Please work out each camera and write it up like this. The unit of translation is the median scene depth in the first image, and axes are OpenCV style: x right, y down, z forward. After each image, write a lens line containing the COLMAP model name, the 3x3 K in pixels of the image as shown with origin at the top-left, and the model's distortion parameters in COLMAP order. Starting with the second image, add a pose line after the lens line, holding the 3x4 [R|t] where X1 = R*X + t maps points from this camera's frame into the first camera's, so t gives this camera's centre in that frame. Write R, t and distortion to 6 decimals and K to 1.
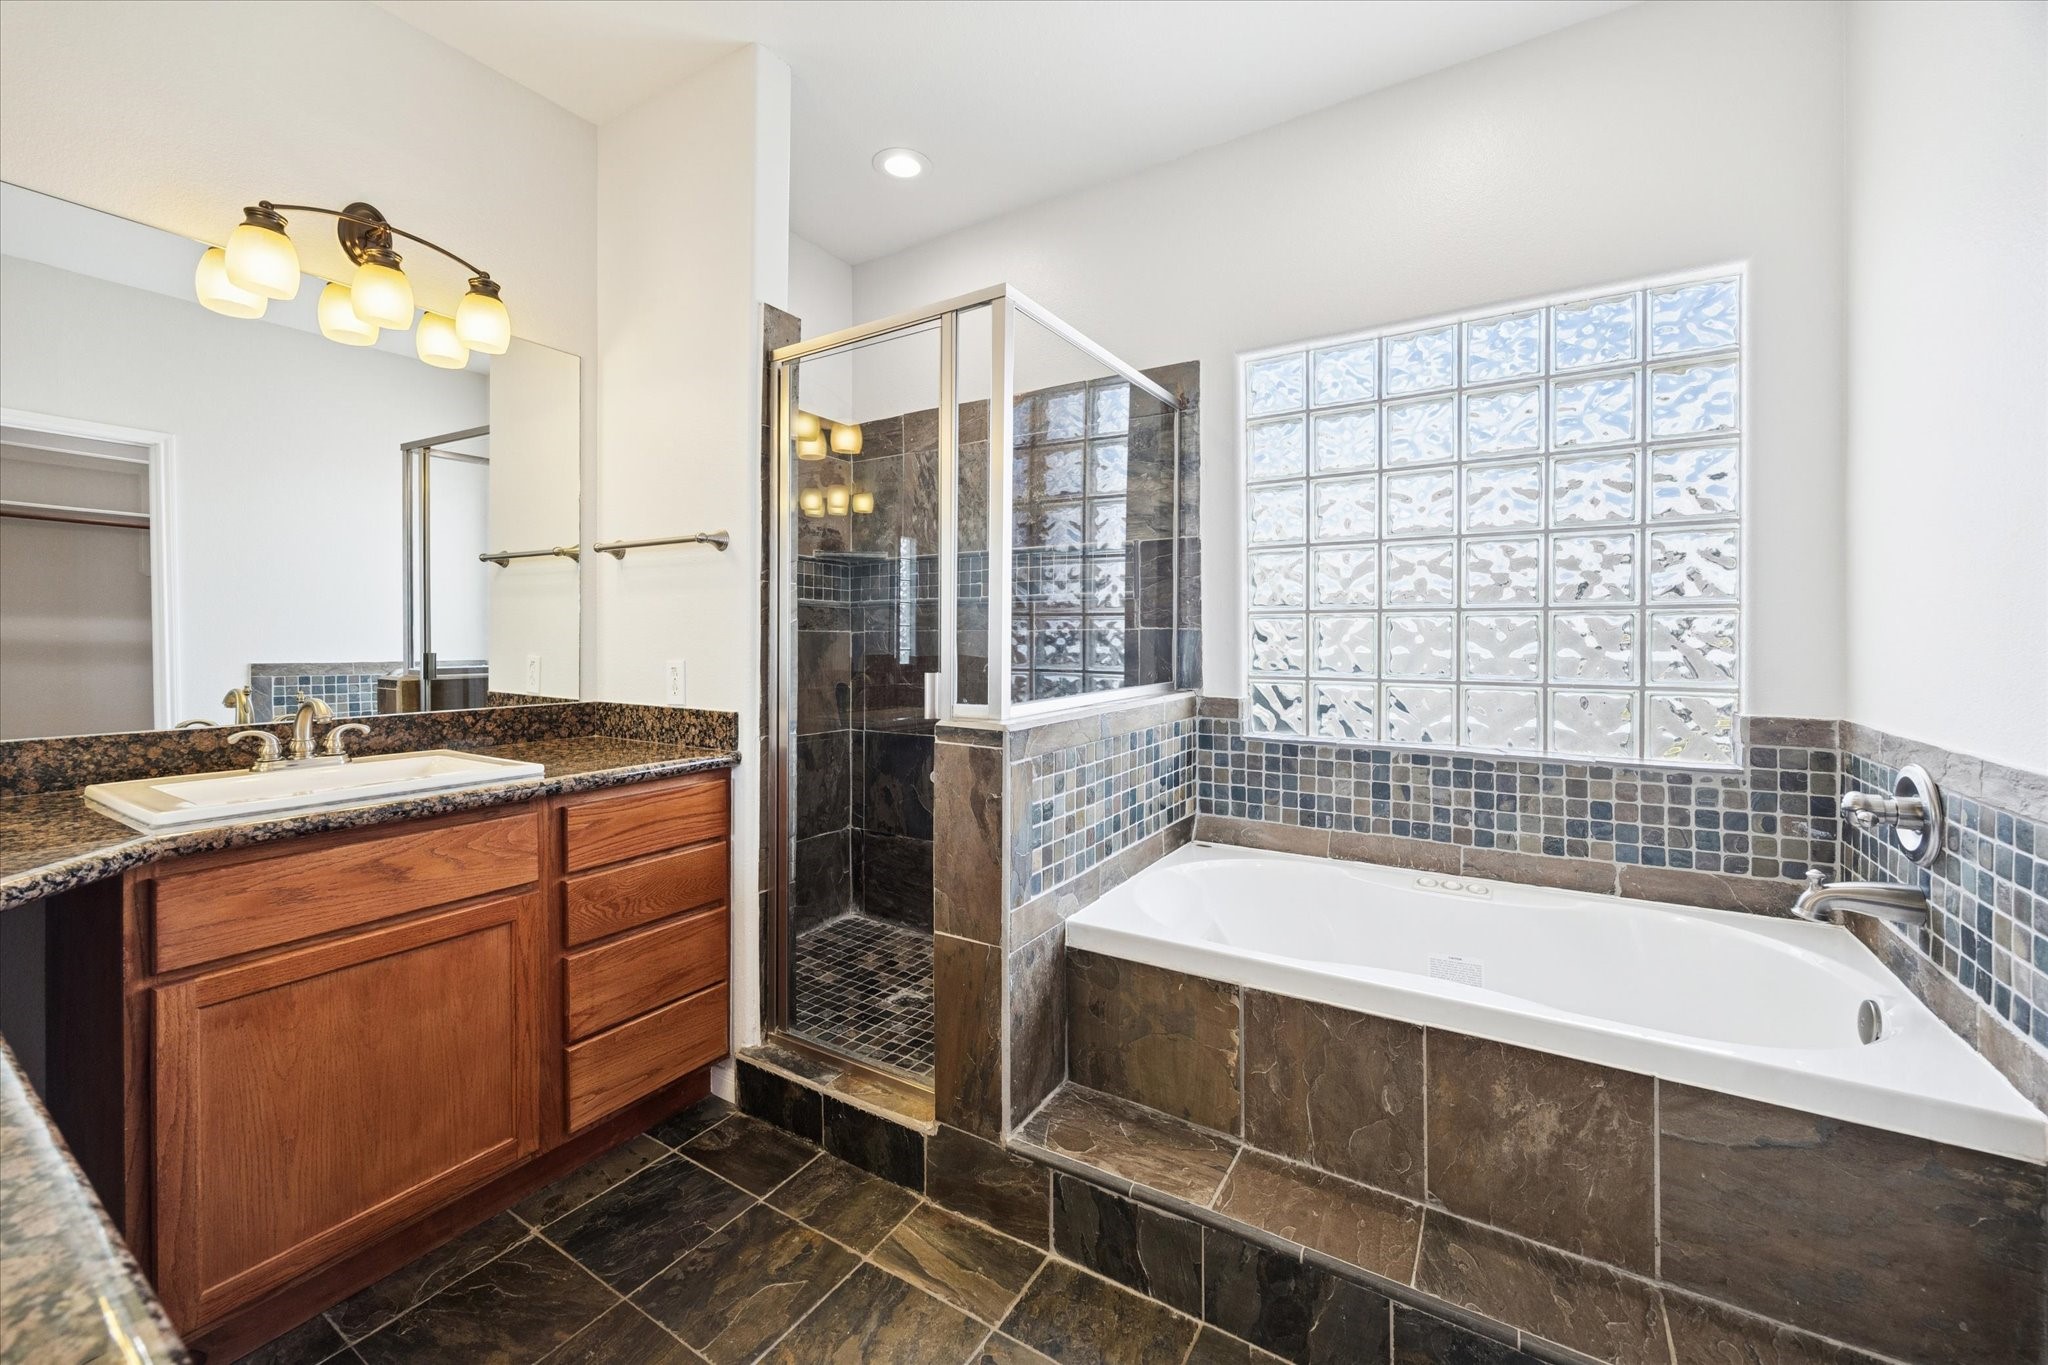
lens RADIAL K [[782.8, 0, 1034.2], [0, 782.8, 664.3], [0, 0, 1]] dist [-0.002555, -0.000126]
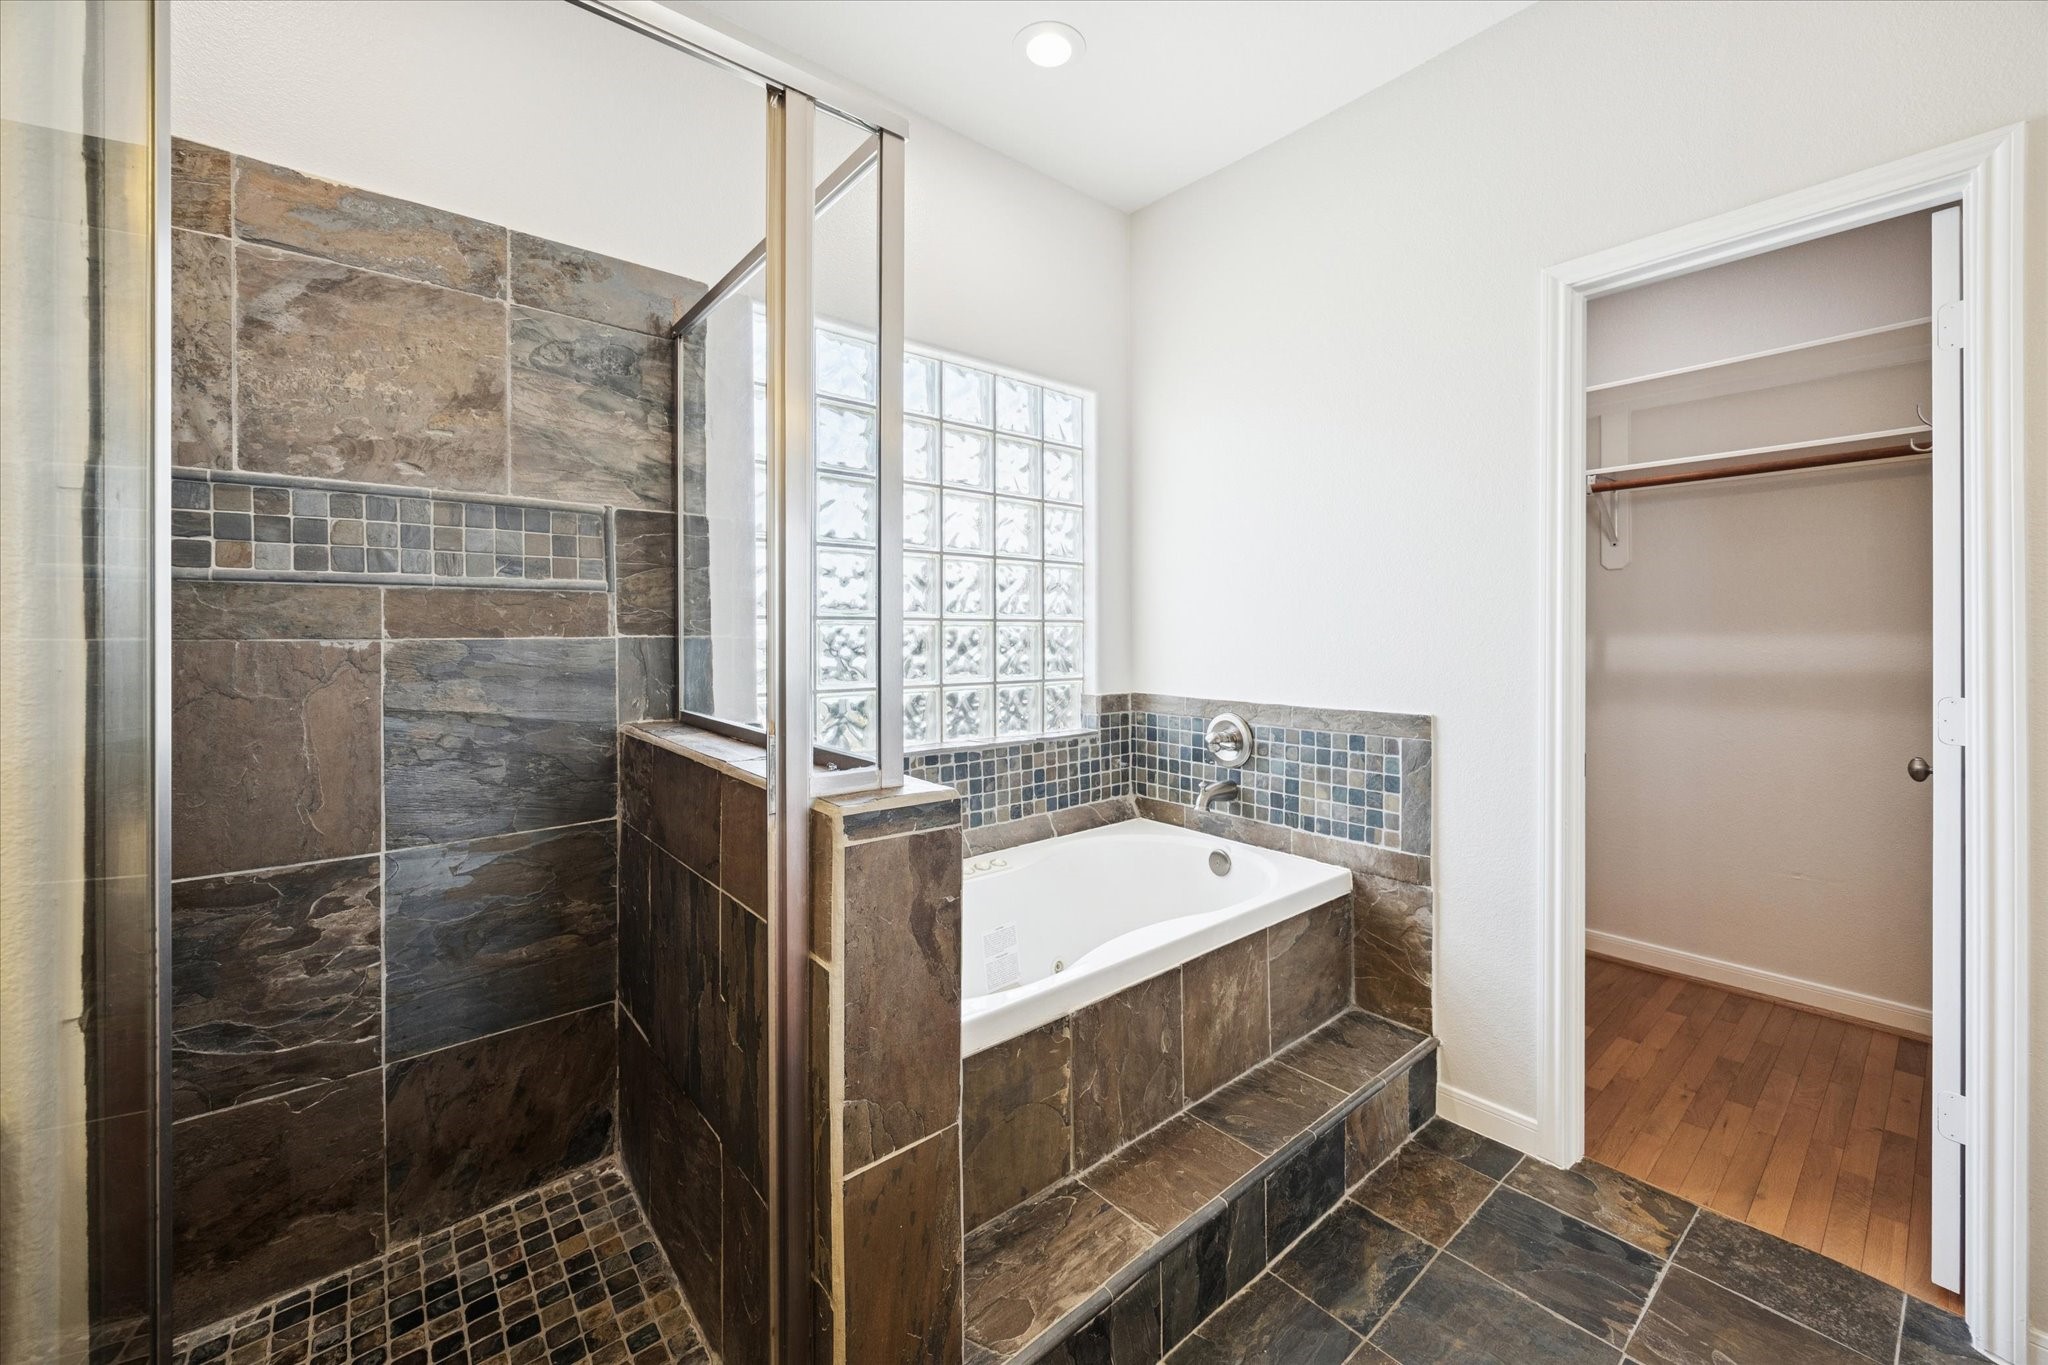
lens RADIAL K [[782.8, 0, 1034.2], [0, 782.8, 664.3], [0, 0, 1]] dist [-0.002555, -0.000126]
pose [[0.328559, -0.035743, 0.943807, -0.558437], [0.040044, 0.998912, 0.023890, -0.034404], [-0.943634, 0.029945, 0.329633, 0.628708]]
